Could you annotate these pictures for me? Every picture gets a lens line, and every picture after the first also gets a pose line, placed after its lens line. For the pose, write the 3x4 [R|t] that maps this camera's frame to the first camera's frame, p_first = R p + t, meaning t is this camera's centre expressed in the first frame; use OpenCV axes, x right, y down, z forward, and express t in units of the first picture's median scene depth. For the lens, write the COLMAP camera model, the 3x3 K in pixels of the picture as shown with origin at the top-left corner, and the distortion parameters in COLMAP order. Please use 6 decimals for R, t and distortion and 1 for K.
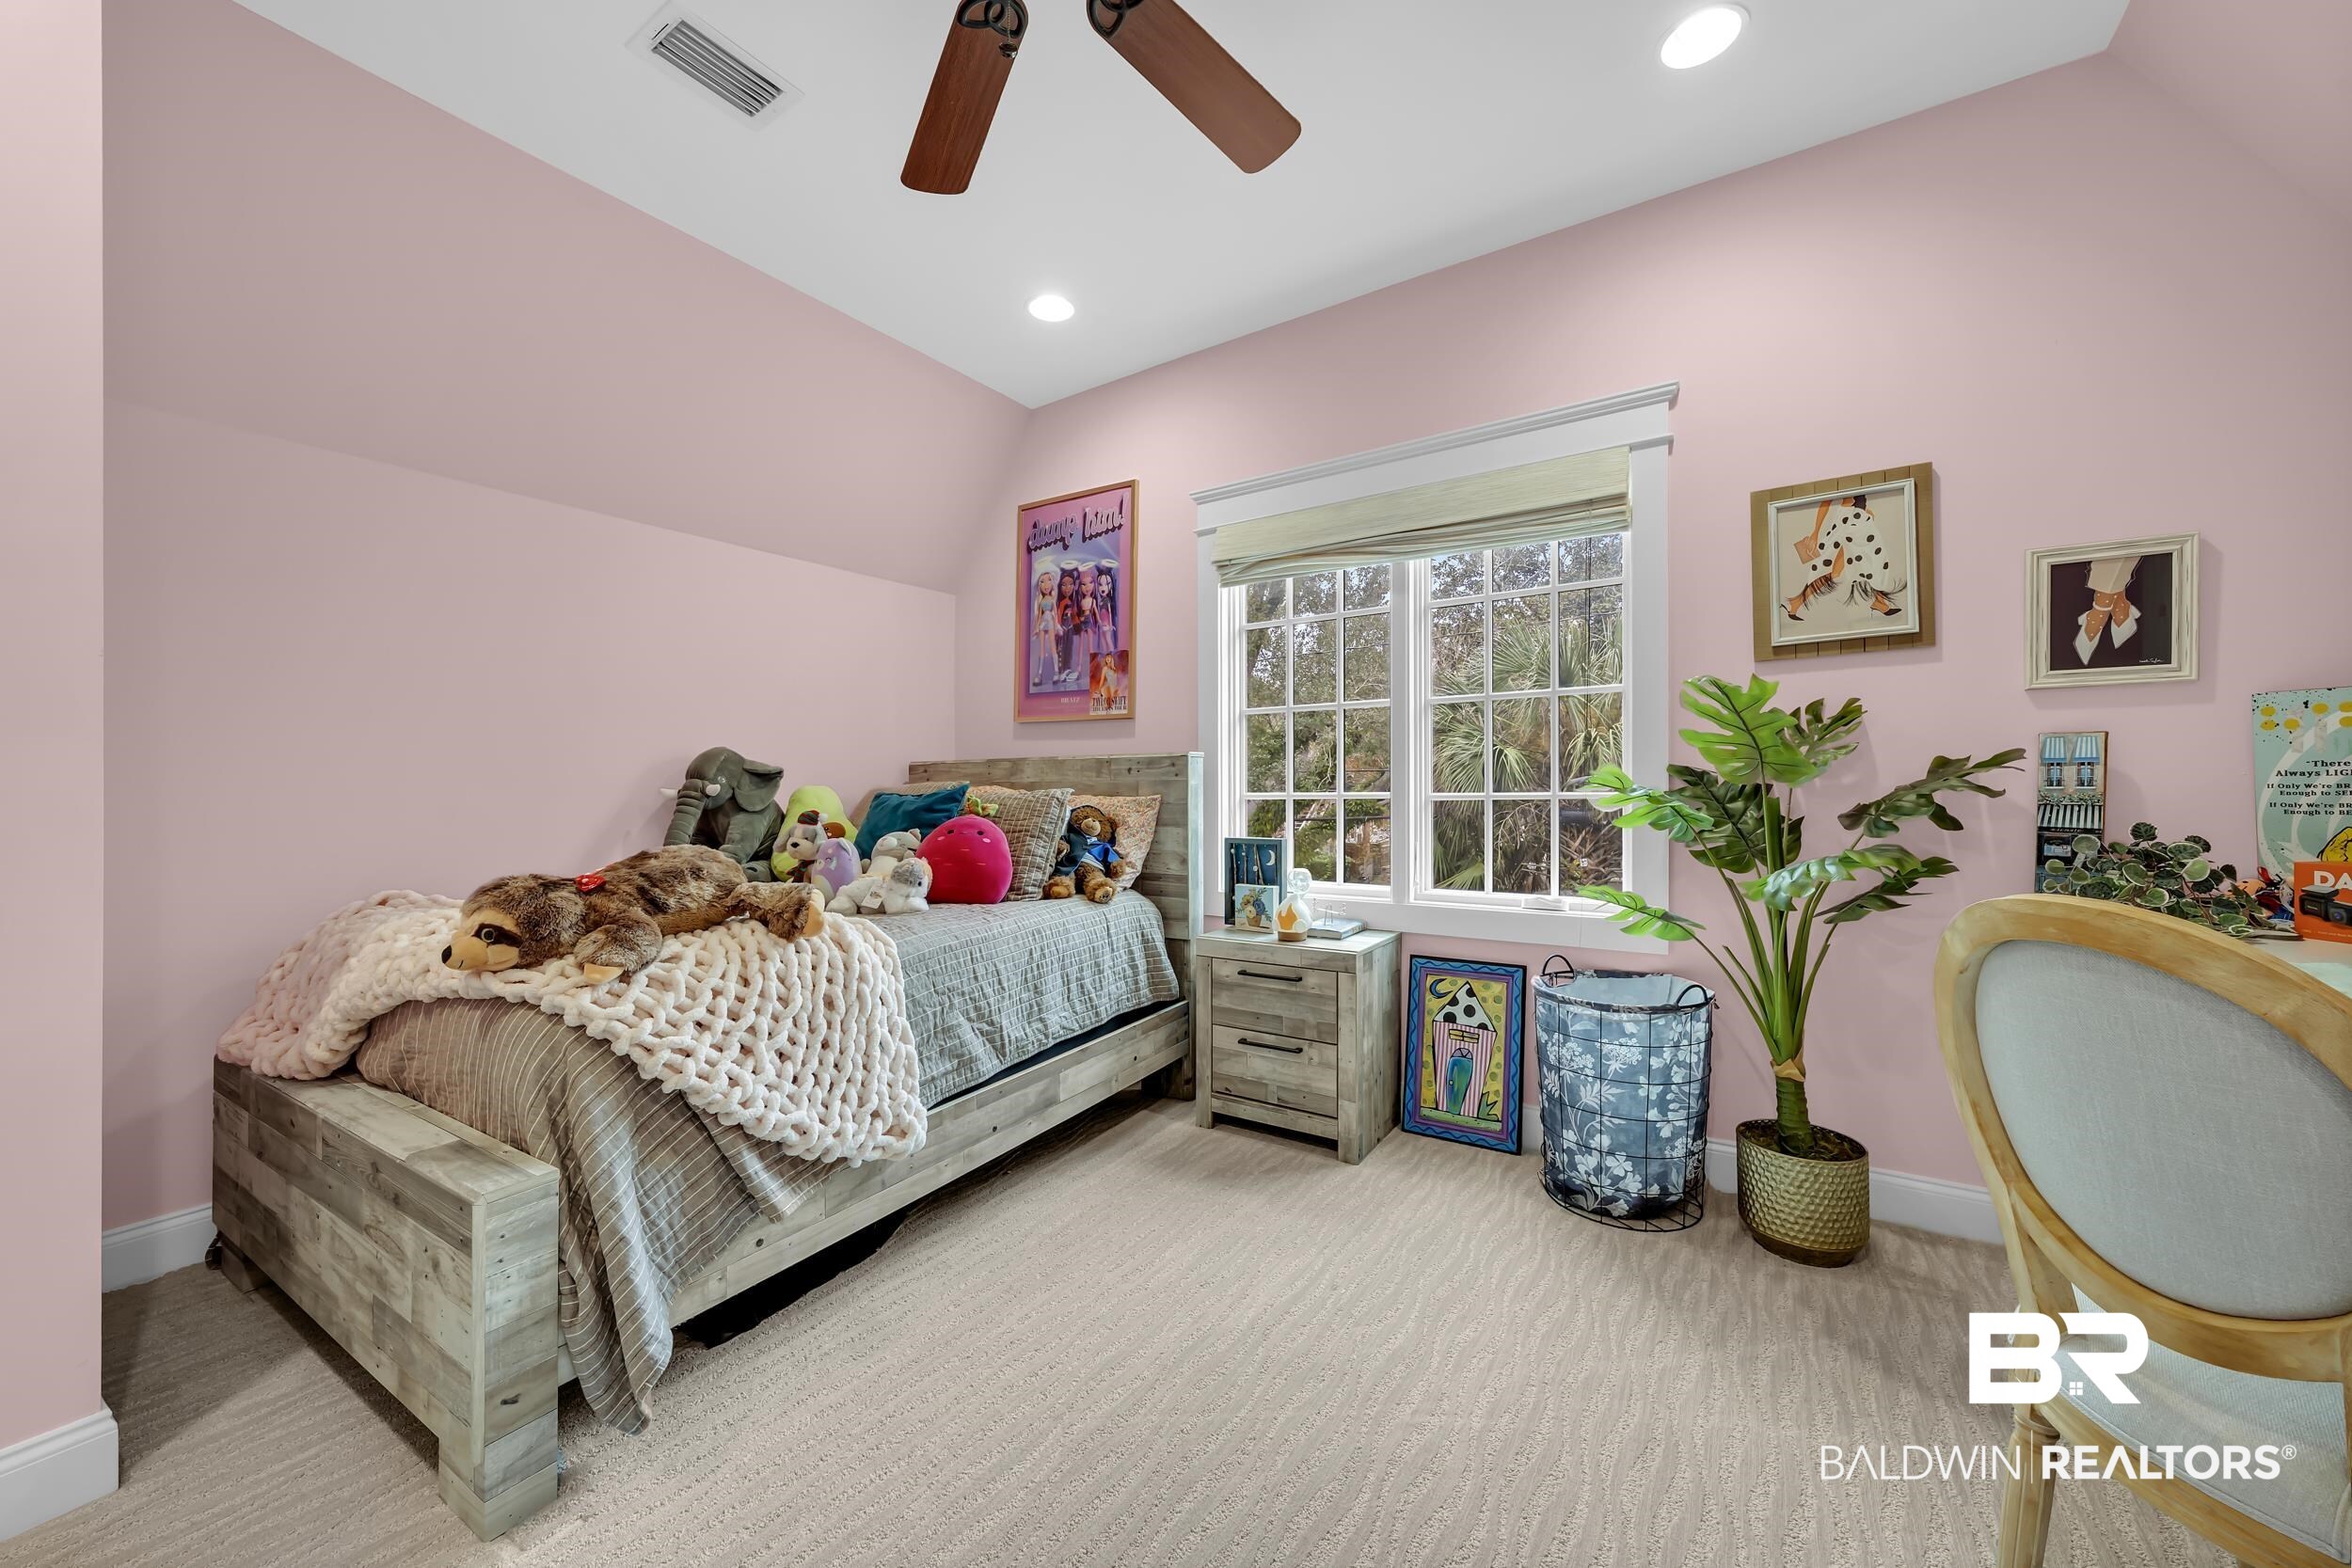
lens RADIAL K [[810.8, 0, 1170.8], [0, 810.8, 789.8], [0, 0, 1]] dist [-0.000985, -0.000184]
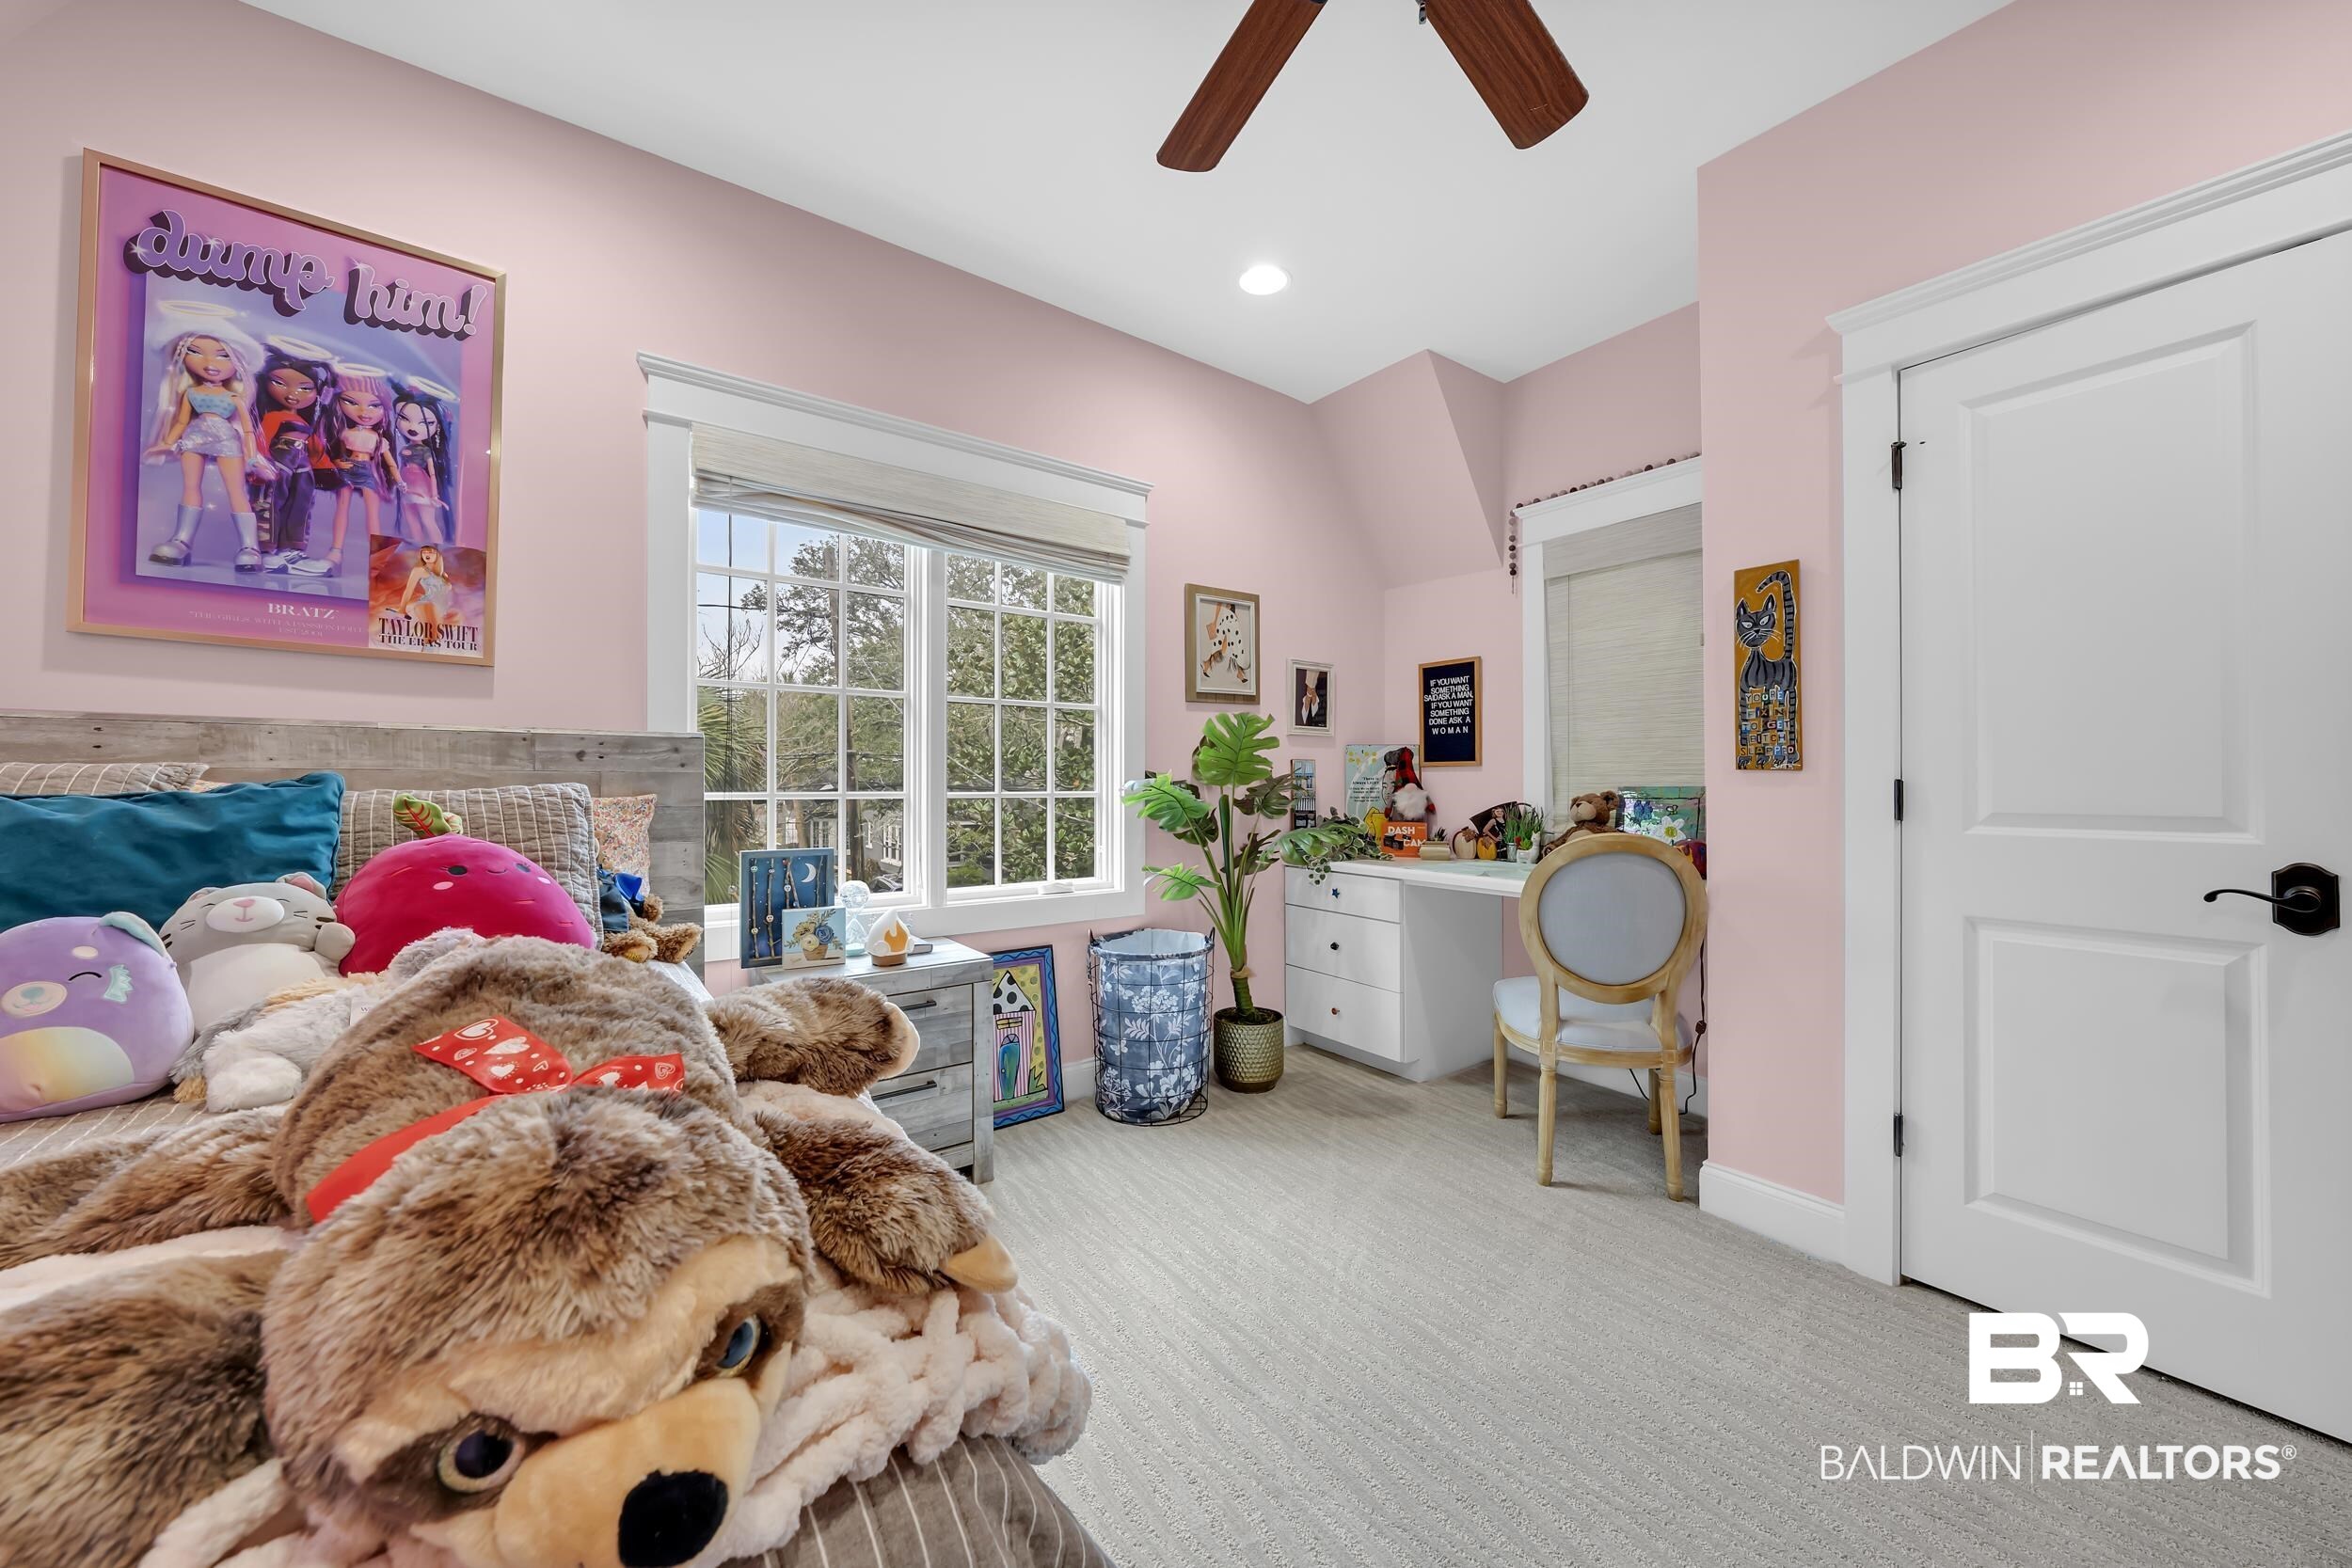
lens RADIAL K [[810.8, 0, 1170.8], [0, 810.8, 789.8], [0, 0, 1]] dist [-0.000985, -0.000184]
pose [[0.387525, 0.003701, 0.921852, -0.530944], [-0.002798, 0.999992, -0.002838, 0.003640], [-0.921855, -0.001479, 0.387533, 0.401242]]
